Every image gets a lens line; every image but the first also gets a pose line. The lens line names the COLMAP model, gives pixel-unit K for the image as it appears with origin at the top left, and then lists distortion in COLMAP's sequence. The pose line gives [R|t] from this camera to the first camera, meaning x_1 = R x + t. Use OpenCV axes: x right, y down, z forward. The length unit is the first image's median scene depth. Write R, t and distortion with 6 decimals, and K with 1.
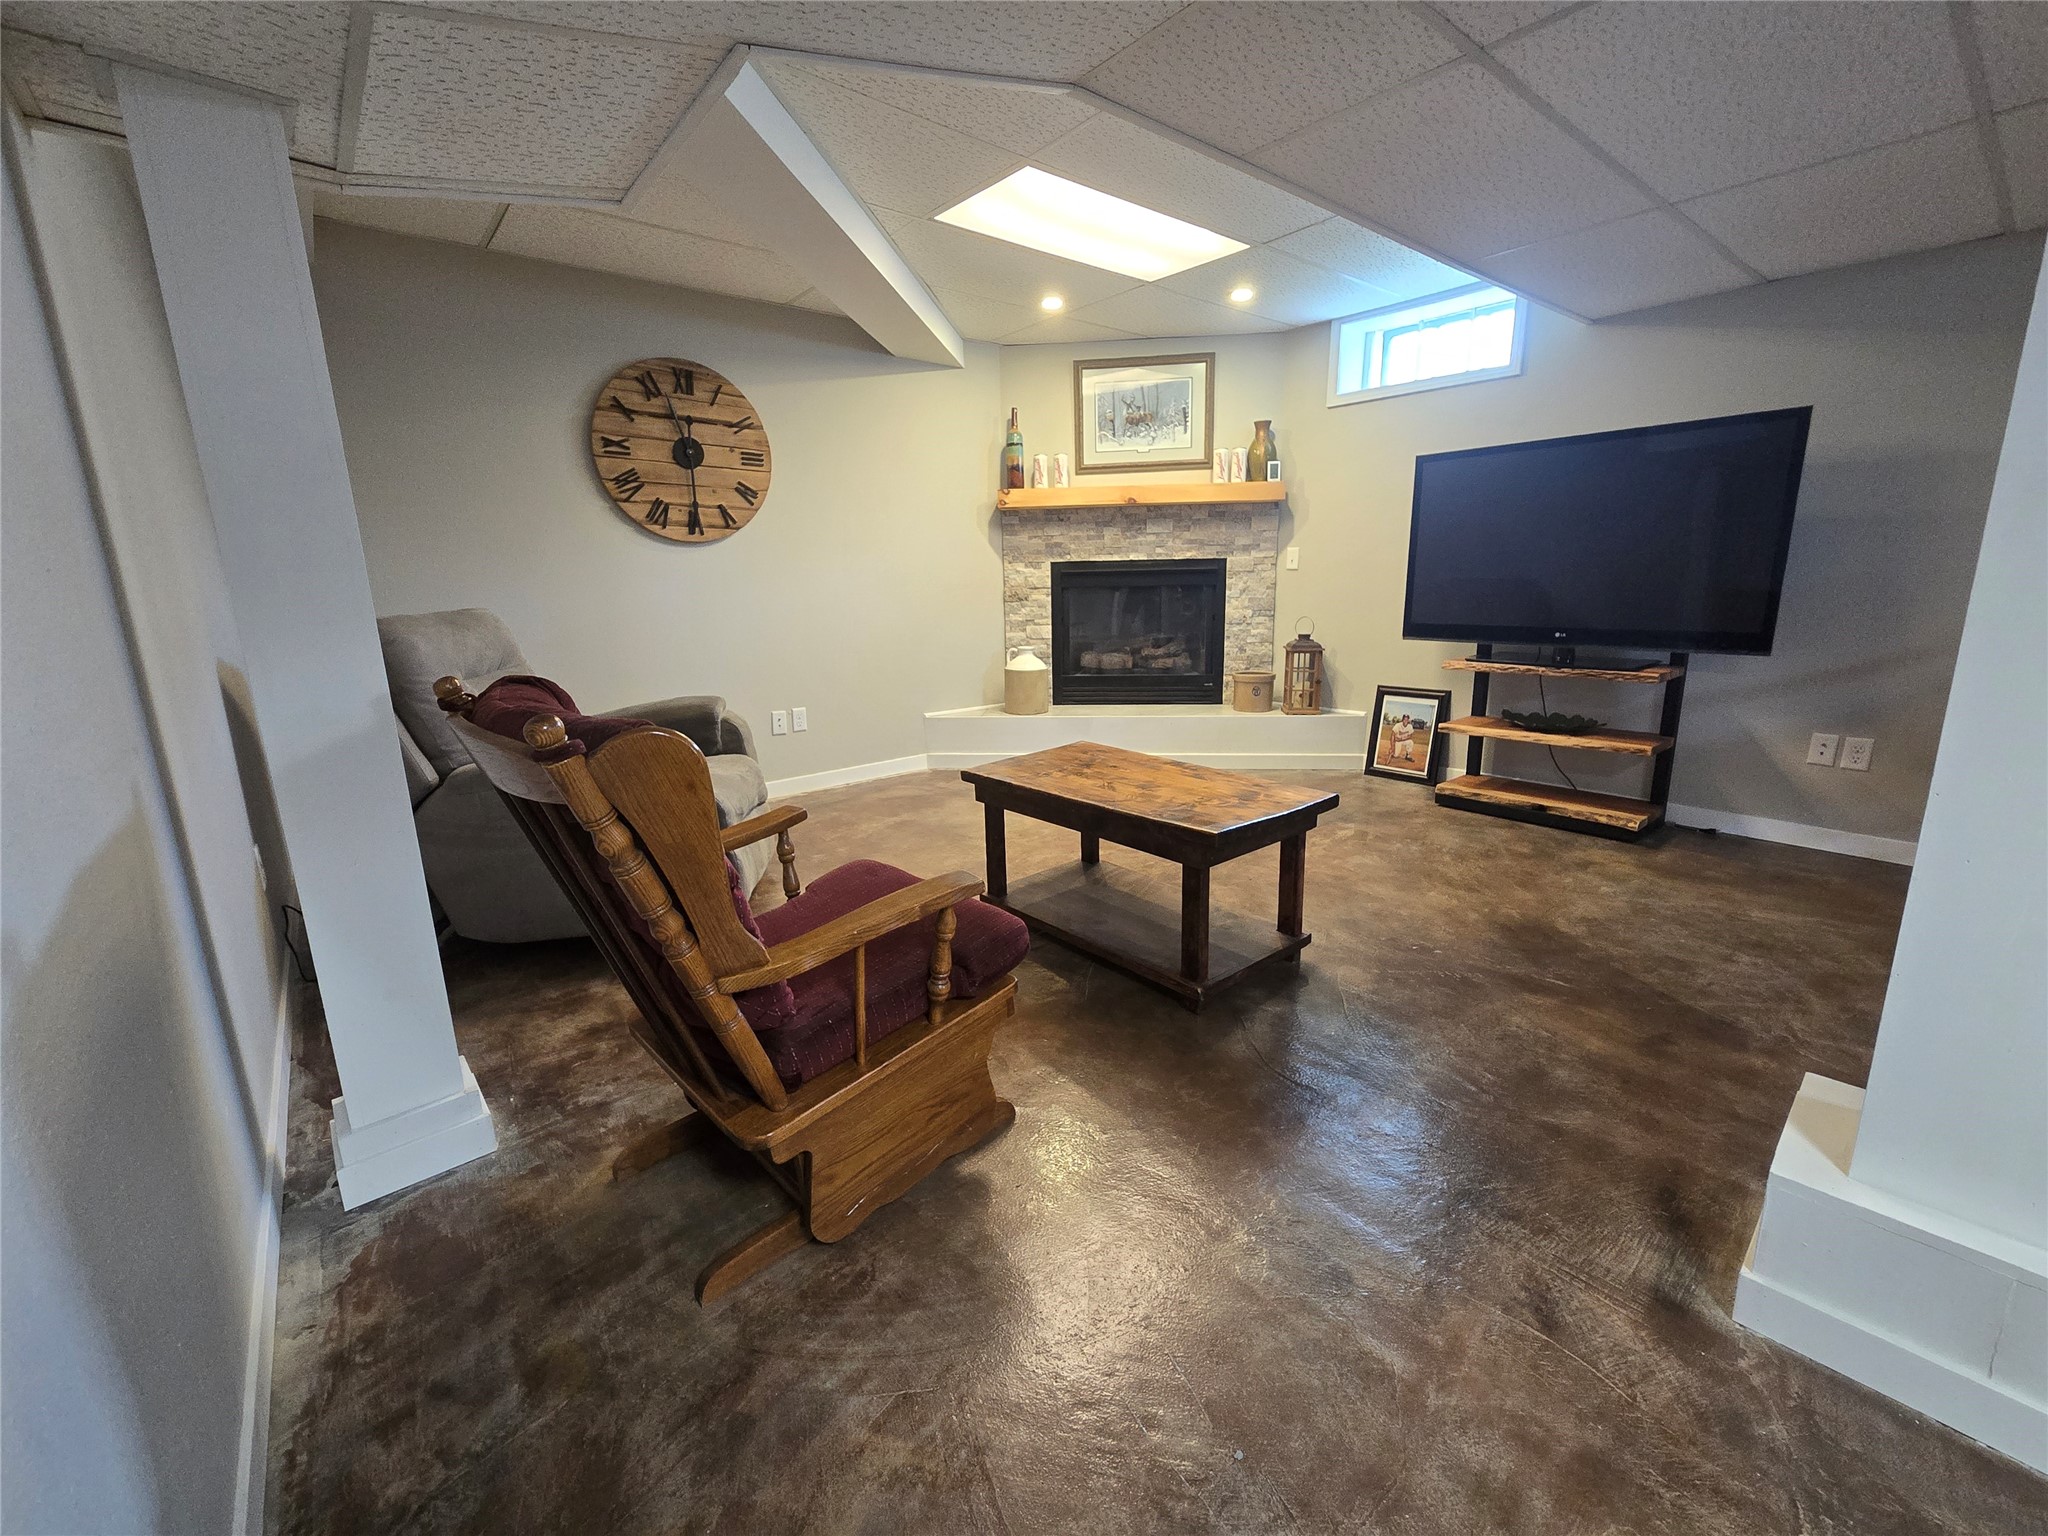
lens RADIAL K [[840.1, 0, 1027.9], [0, 840.1, 766.8], [0, 0, 1]] dist [0.000554, -0.000038]
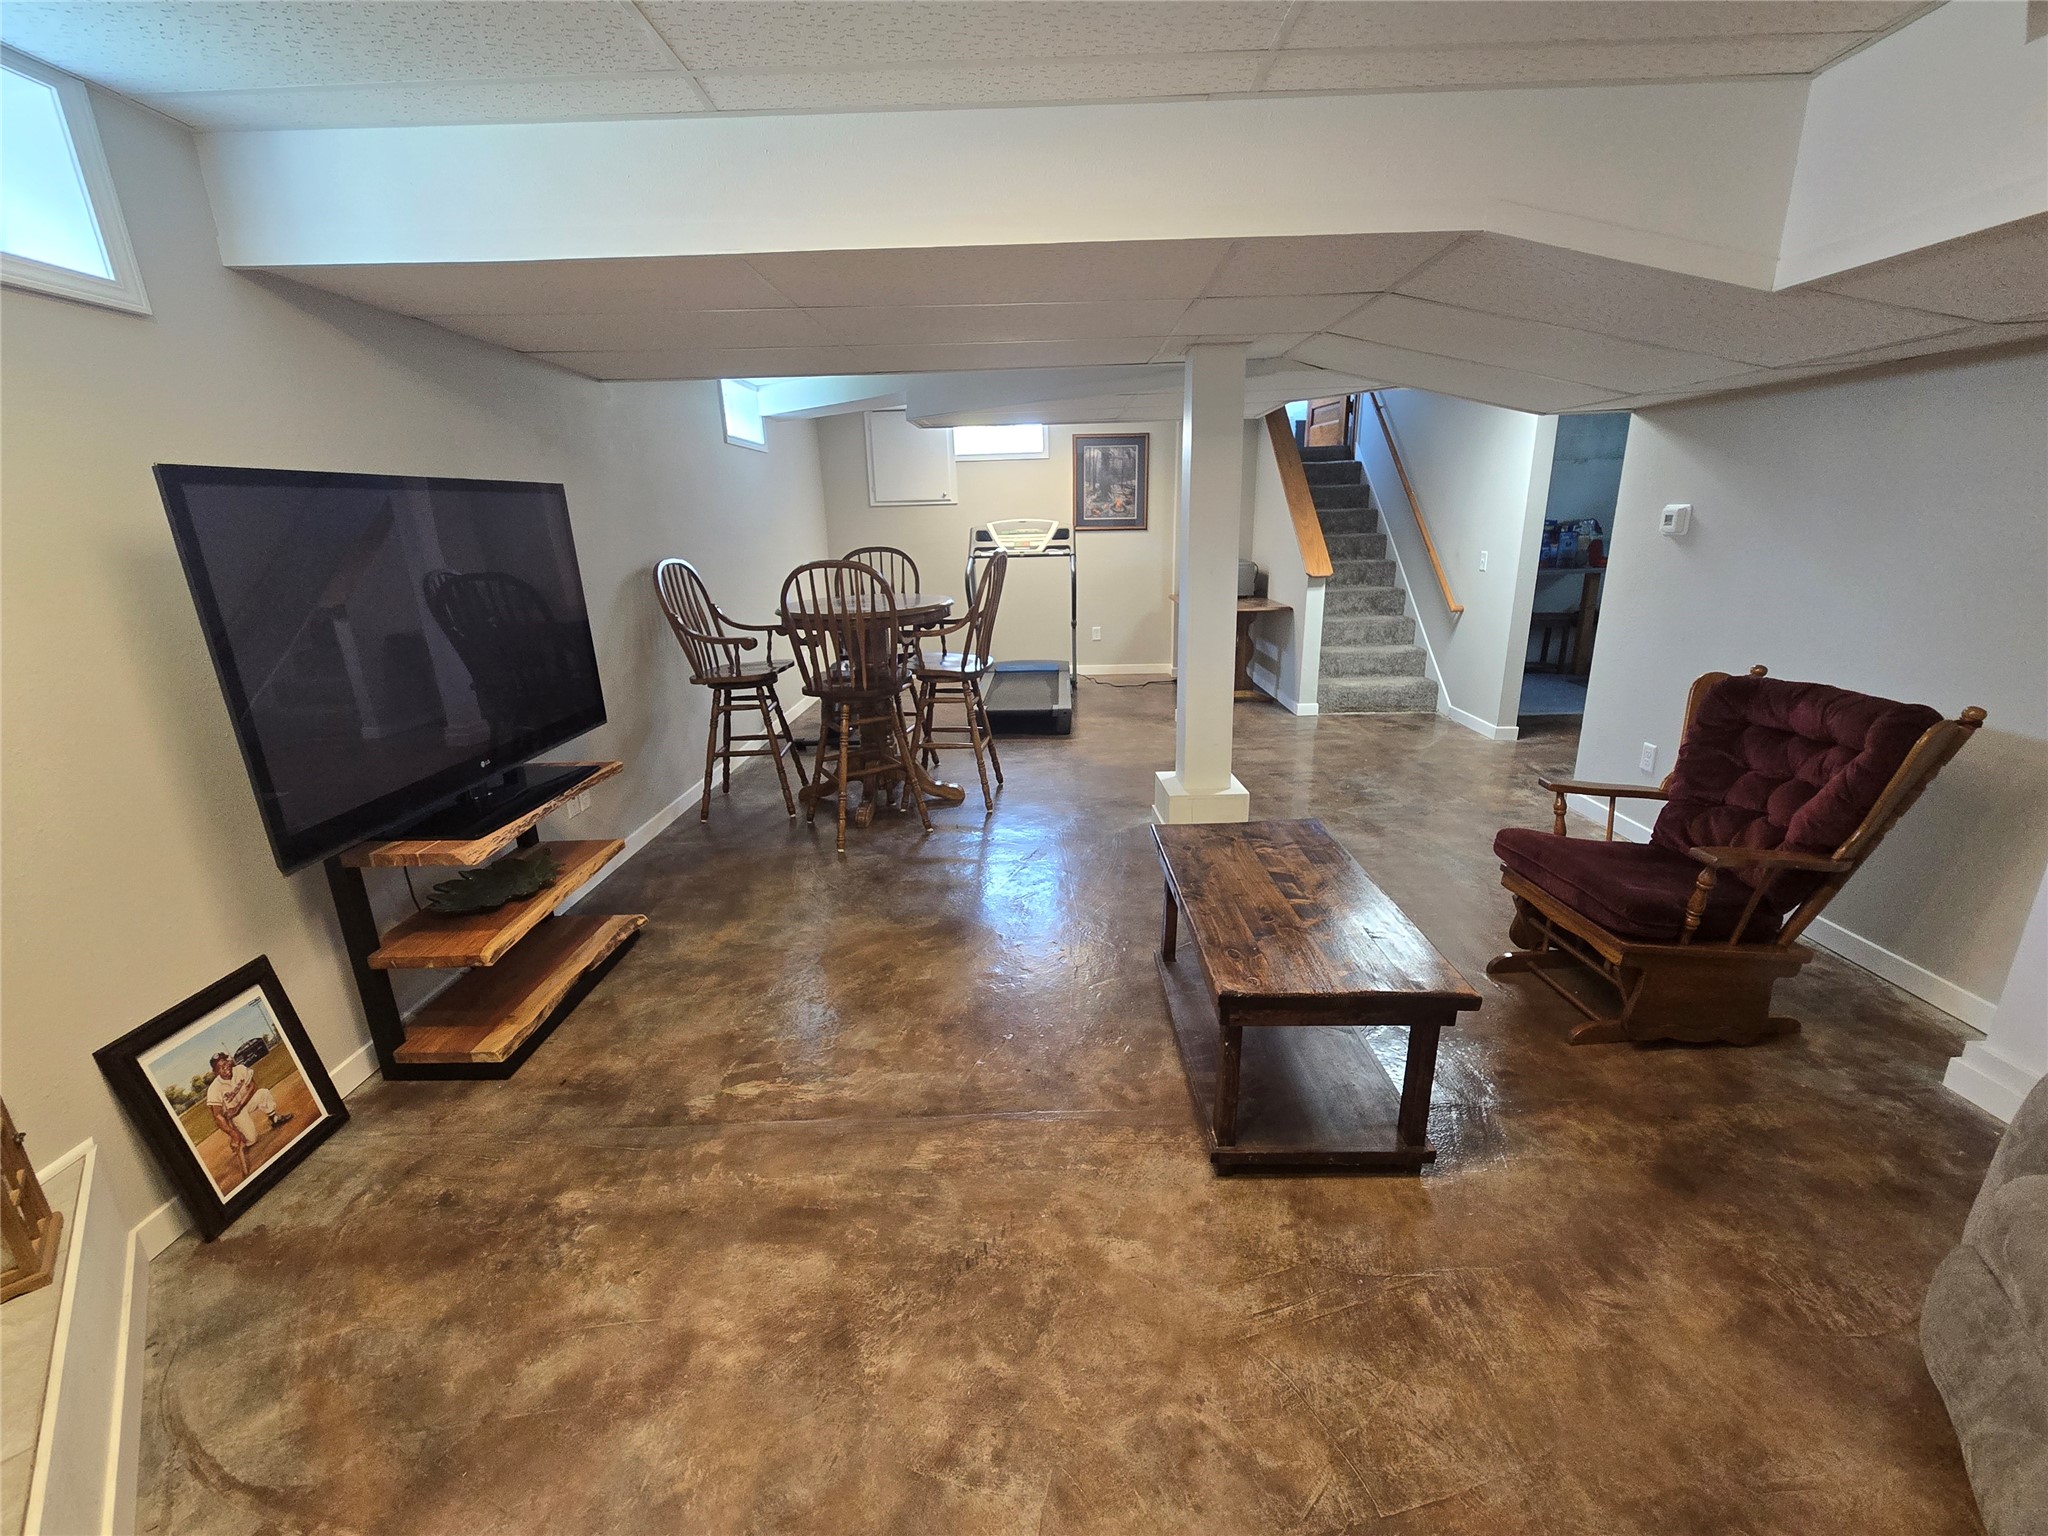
lens RADIAL K [[840.1, 0, 1022.6], [0, 840.1, 760.8], [0, 0, 1]] dist [0.000554, -0.000038]
pose [[-0.761228, -0.147298, 0.631534, -0.117767], [0.184478, 0.884437, 0.428648, -0.309754], [-0.621691, 0.442803, -0.646085, 0.970303]]
